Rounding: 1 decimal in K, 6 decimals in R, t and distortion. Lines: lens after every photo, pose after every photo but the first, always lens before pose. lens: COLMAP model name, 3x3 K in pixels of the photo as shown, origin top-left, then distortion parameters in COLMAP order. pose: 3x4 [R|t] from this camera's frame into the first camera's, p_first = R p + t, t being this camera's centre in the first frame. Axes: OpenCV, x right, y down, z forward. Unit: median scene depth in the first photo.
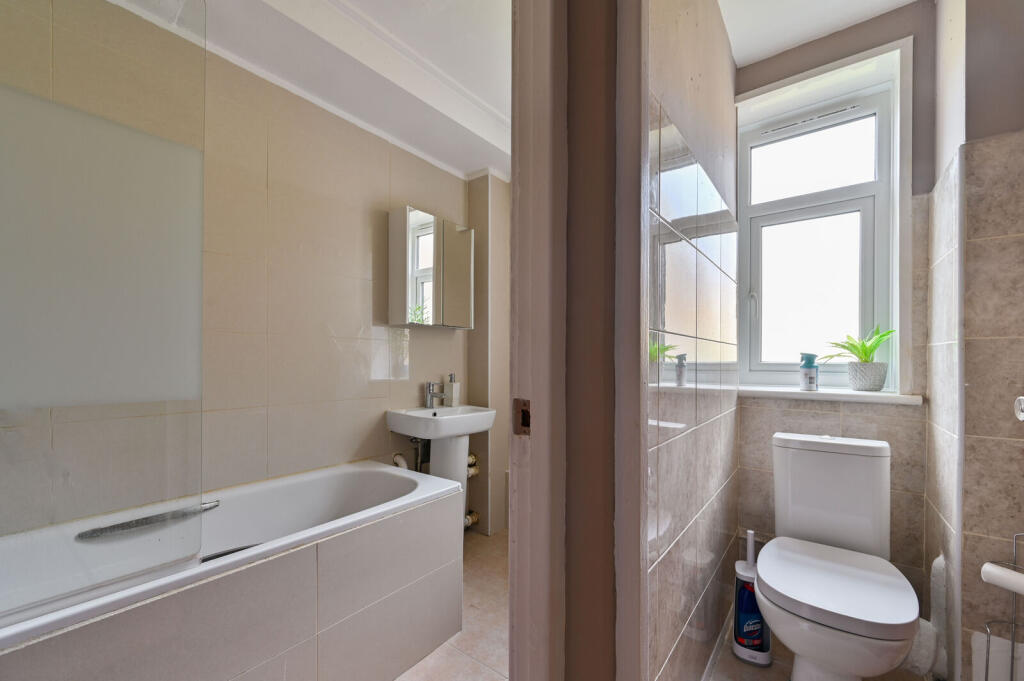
lens RADIAL K [[412.1, 0, 515.4], [0, 412.1, 361.3], [0, 0, 1]] dist [0.000134, 0.000187]
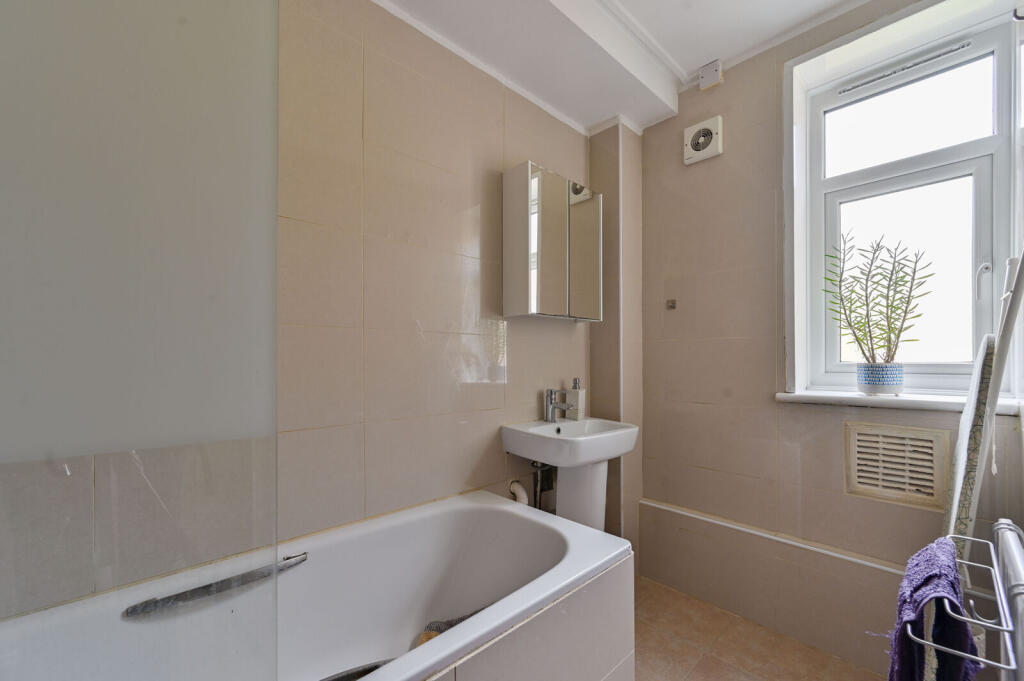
lens RADIAL K [[412.1, 0, 515.0], [0, 412.1, 360.5], [0, 0, 1]] dist [0.000134, 0.000187]
pose [[0.987079, -0.003973, -0.160182, -0.150415], [0.003746, 0.999992, -0.001719, -0.002898], [0.160188, 0.001096, 0.987086, 0.215002]]
